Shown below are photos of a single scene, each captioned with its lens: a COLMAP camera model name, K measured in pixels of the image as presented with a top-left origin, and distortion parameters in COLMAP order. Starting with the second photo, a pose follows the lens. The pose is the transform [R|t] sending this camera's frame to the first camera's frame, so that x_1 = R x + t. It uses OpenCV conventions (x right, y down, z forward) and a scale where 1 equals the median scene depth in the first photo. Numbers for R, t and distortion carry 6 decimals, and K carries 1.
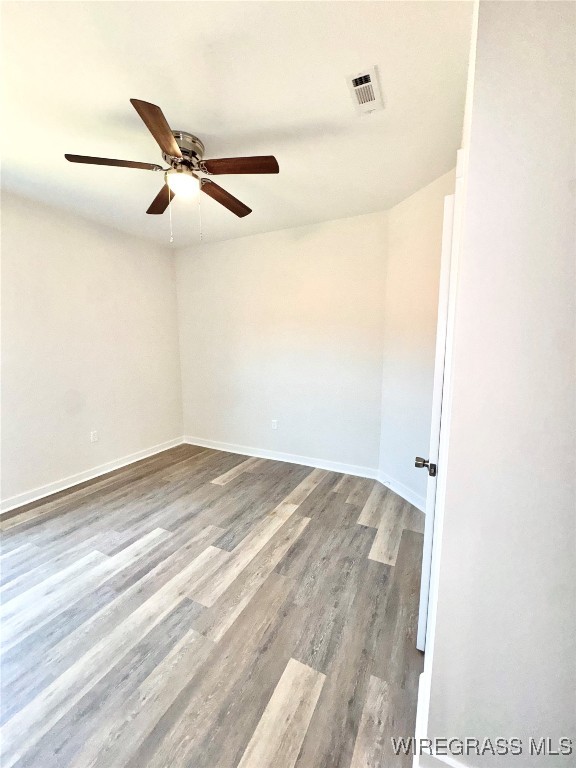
lens RADIAL K [[305.8, 0, 289.1], [0, 305.8, 383.8], [0, 0, 1]] dist [-0.000059, 0.000064]
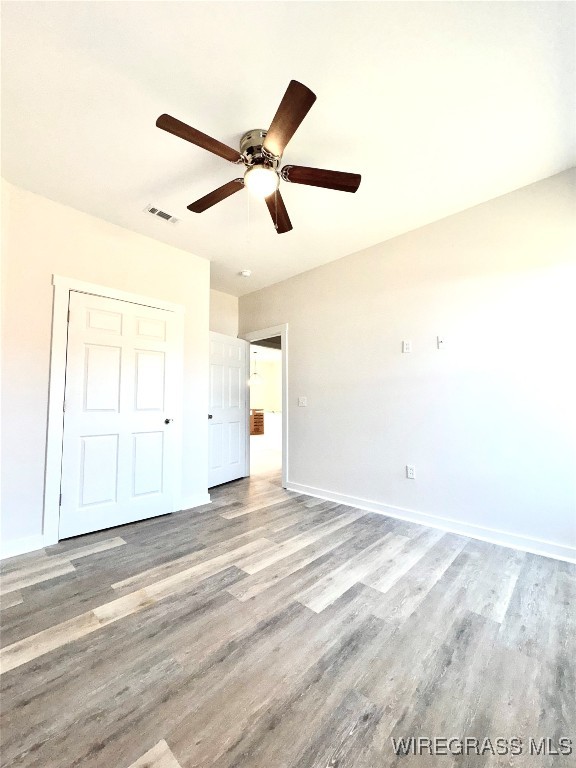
lens RADIAL K [[305.8, 0, 289.1], [0, 305.8, 383.8], [0, 0, 1]] dist [-0.000059, 0.000064]
pose [[-0.957100, 0.026389, 0.288554, -0.612242], [0.046512, 0.996923, 0.063103, -0.059678], [-0.286001, 0.073817, -0.955382, 1.720677]]
